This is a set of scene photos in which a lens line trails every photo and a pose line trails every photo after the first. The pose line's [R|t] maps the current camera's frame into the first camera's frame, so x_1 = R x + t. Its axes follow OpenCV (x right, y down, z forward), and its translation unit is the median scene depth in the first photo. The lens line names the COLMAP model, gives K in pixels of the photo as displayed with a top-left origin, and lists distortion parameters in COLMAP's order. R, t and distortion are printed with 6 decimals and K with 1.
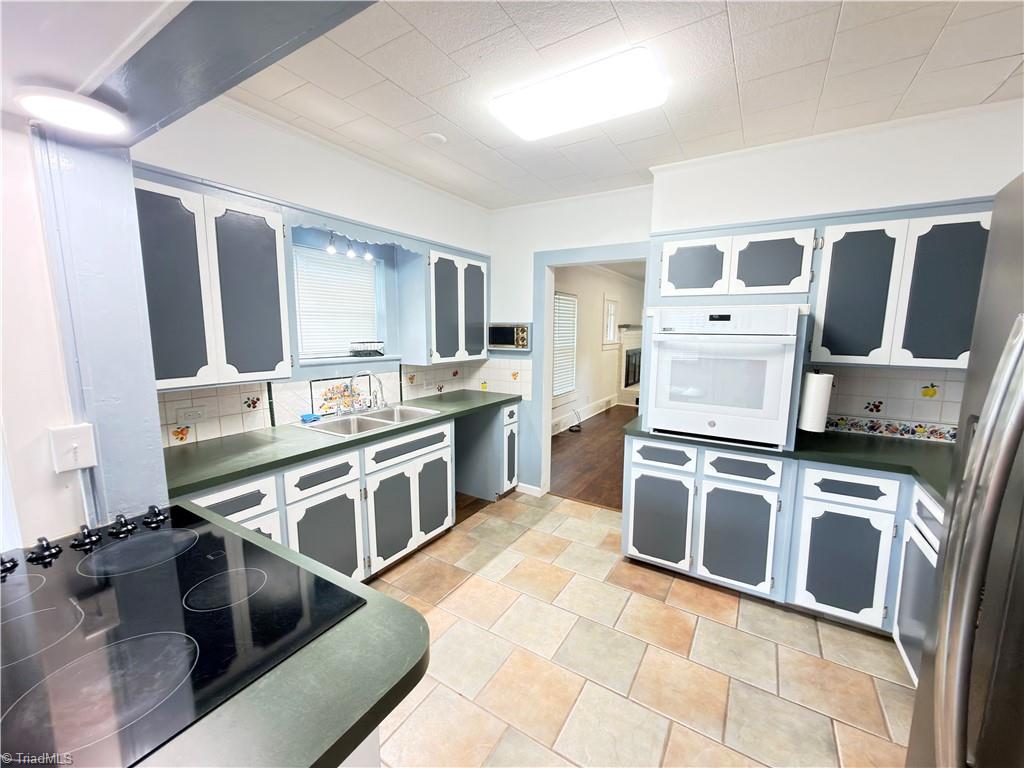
lens RADIAL K [[409.3, 0, 508.5], [0, 409.3, 383.2], [0, 0, 1]] dist [-0.000106, 0.000238]
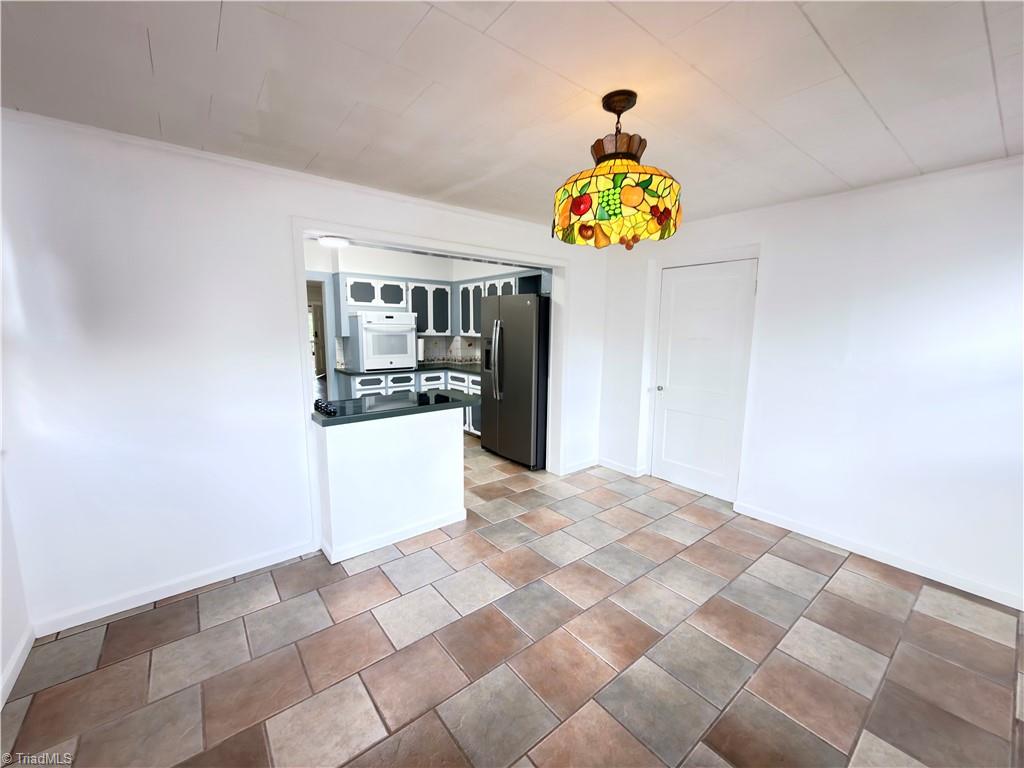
lens RADIAL K [[409.3, 0, 510.9], [0, 409.3, 383.2], [0, 0, 1]] dist [-0.000106, 0.000238]
pose [[0.333477, -0.130287, 0.933712, -1.312150], [0.117032, 0.988465, 0.096128, 0.062249], [-0.935466, 0.077217, 0.344878, -0.386279]]
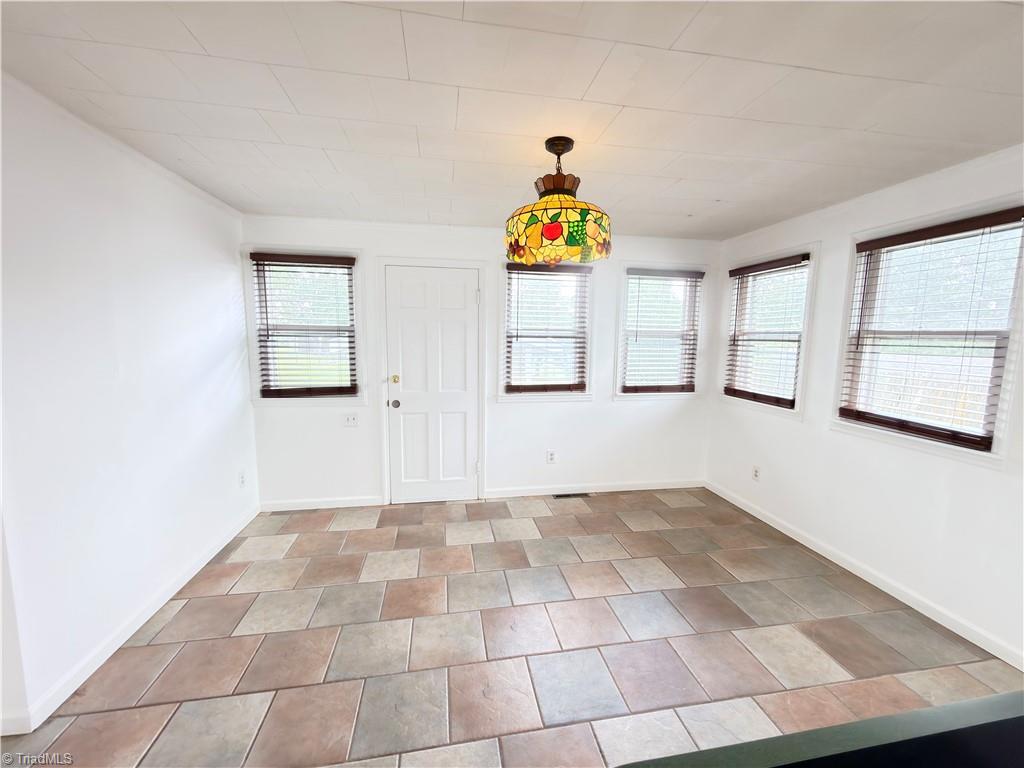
lens RADIAL K [[409.3, 0, 512.0], [0, 409.3, 384.2], [0, 0, 1]] dist [-0.000106, 0.000238]
pose [[-0.743453, 0.069123, -0.665206, -0.038738], [-0.102973, 0.970953, 0.215979, -0.013949], [0.660813, 0.229068, -0.714740, 0.208668]]
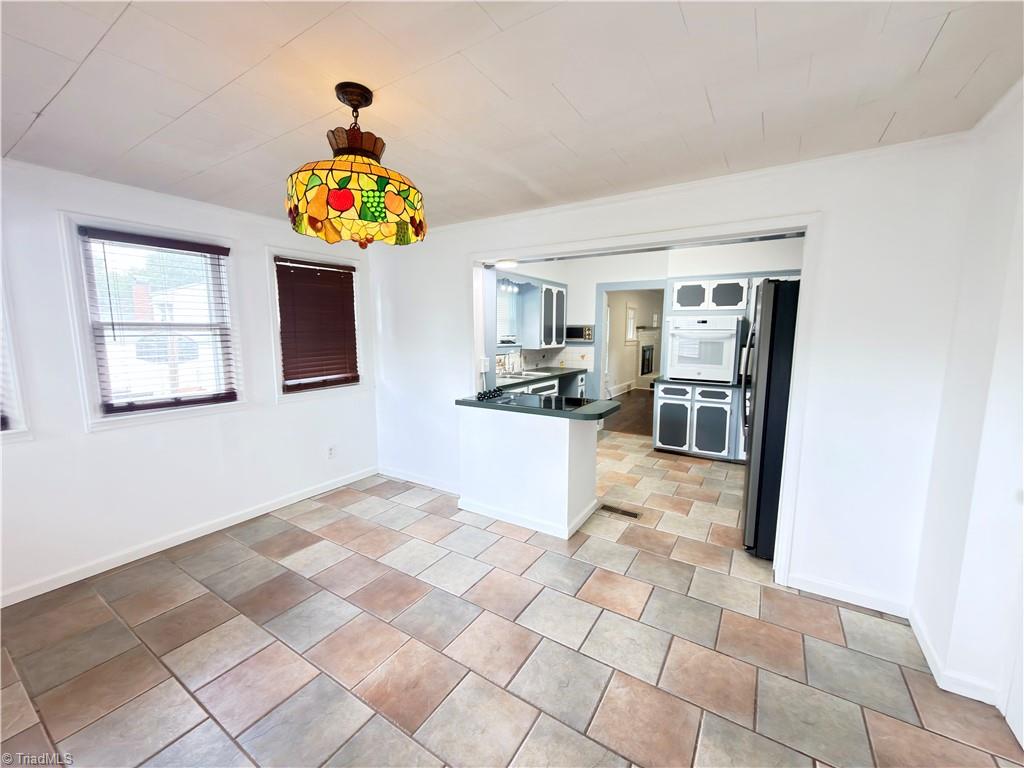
lens RADIAL K [[409.3, 0, 509.3], [0, 409.3, 382.2], [0, 0, 1]] dist [-0.000106, 0.000238]
pose [[0.999956, -0.001257, -0.009312, -0.390300], [0.001174, 0.999960, -0.008914, 0.143898], [0.009322, 0.008903, 0.999917, -0.953142]]
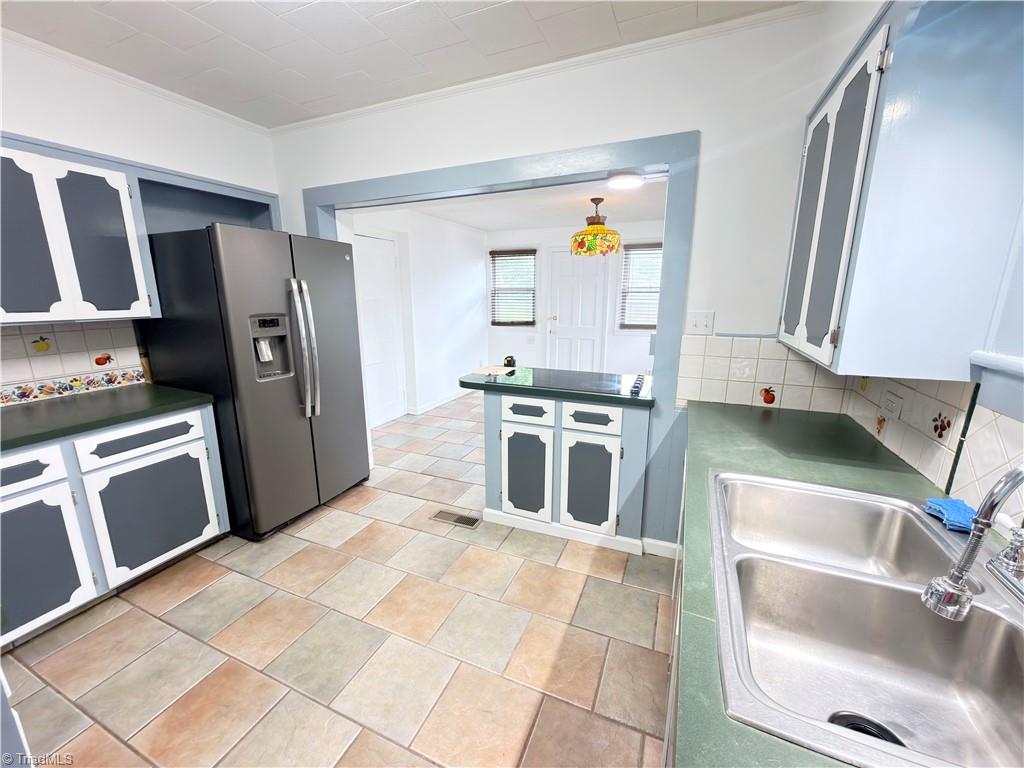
lens RADIAL K [[409.3, 0, 509.8], [0, 409.3, 384.2], [0, 0, 1]] dist [-0.000106, 0.000238]
pose [[-0.988816, 0.032389, -0.145583, -0.037357], [-0.020131, 0.938215, 0.345467, -0.154575], [0.147777, 0.344534, -0.927070, 1.294915]]
